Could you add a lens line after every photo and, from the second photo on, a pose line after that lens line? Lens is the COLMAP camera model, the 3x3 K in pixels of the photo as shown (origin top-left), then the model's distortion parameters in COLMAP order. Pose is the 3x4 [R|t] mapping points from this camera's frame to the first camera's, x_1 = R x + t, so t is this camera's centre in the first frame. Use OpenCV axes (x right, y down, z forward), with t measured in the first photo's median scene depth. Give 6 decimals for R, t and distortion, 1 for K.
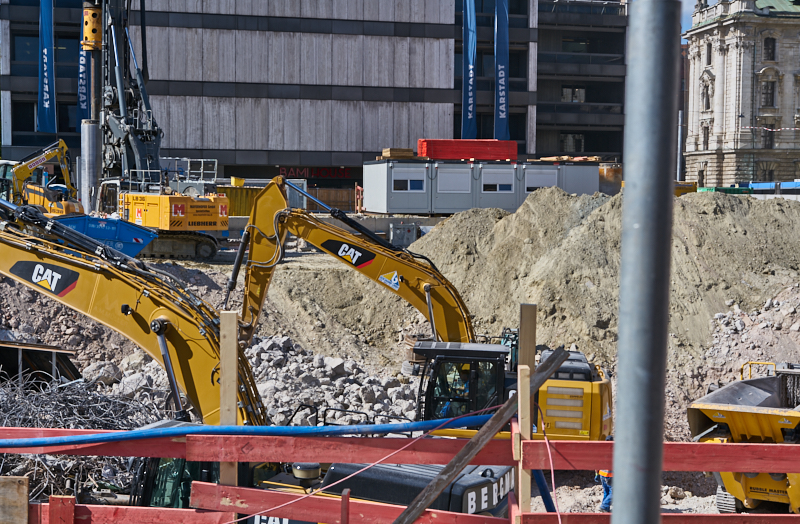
lens RADIAL K [[1150.0, 0, 382.8], [0, 1150.0, 239.0], [0, 0, 1]] dist [0.006759, 0.000000]
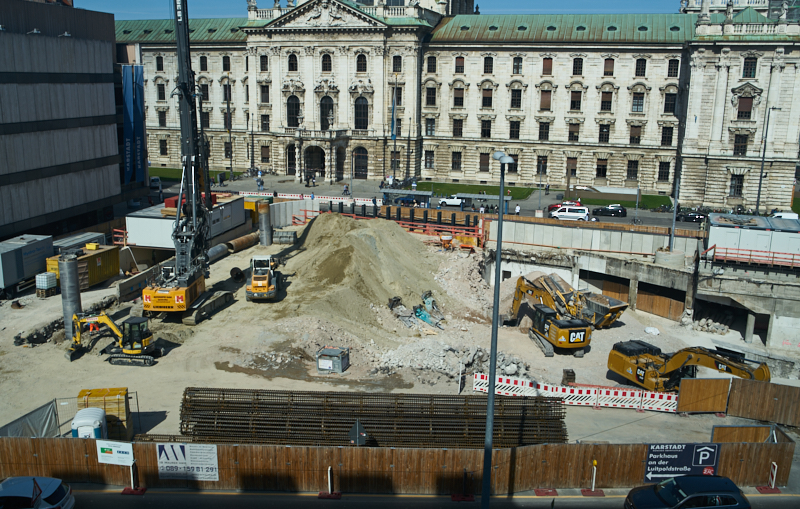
lens RADIAL K [[732.4, 0, 389.0], [0, 732.4, 247.3], [0, 0, 1]] dist [-0.048496, 0.000000]
pose [[0.438457, -0.210019, 0.873869, -0.874971], [0.032556, 0.975387, 0.218083, -0.269631], [-0.898163, -0.067170, 0.434502, 0.257380]]
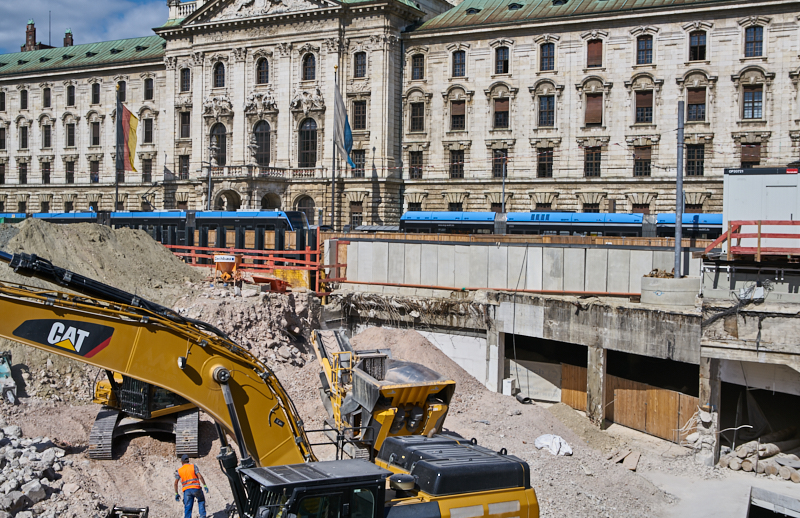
lens RADIAL K [[903.5, 0, 395.2], [0, 903.5, 243.8], [0, 0, 1]] dist [-0.039431, 0.000000]
pose [[0.613833, -0.016443, 0.789265, -0.217771], [0.024524, 0.999698, 0.001754, -0.009911], [-0.789055, 0.018279, 0.614050, 0.130852]]
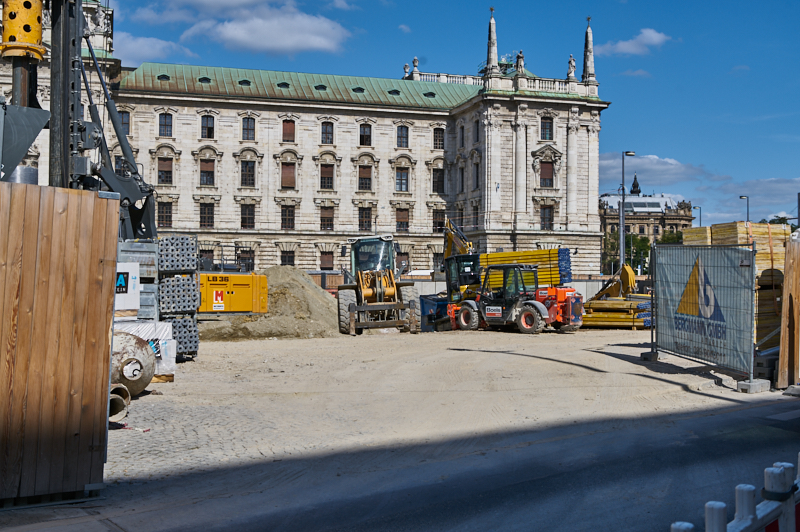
lens RADIAL K [[949.1, 0, 396.6], [0, 949.1, 257.4], [0, 0, 1]] dist [-0.037861, 0.000000]
pose [[-0.158238, 0.008148, 0.987367, -0.786604], [0.038422, 0.999259, -0.002088, -0.038880], [-0.986653, 0.037606, -0.158434, 0.852153]]
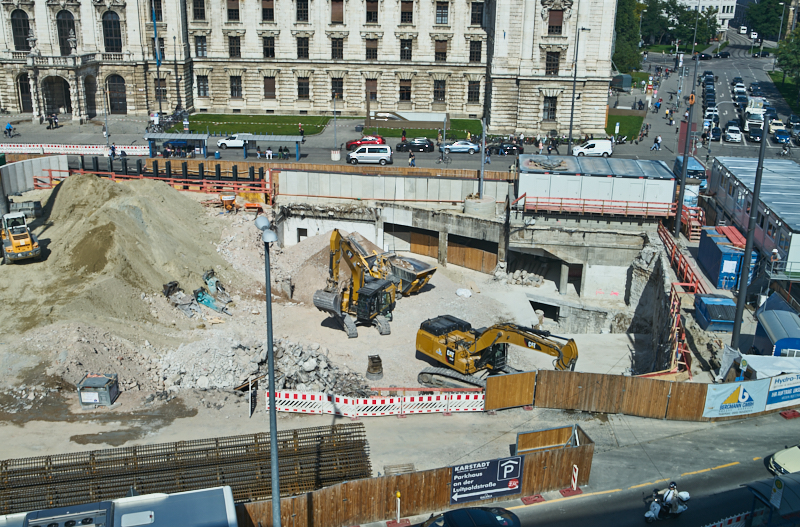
lens RADIAL K [[869.7, 0, 397.9], [0, 869.7, 256.3], [0, 0, 1]] dist [-0.056122, 0.000000]
pose [[0.185569, -0.334056, 0.924105, -0.873065], [0.030617, 0.941949, 0.334358, -0.343693], [-0.982154, -0.033753, 0.185024, 0.238661]]
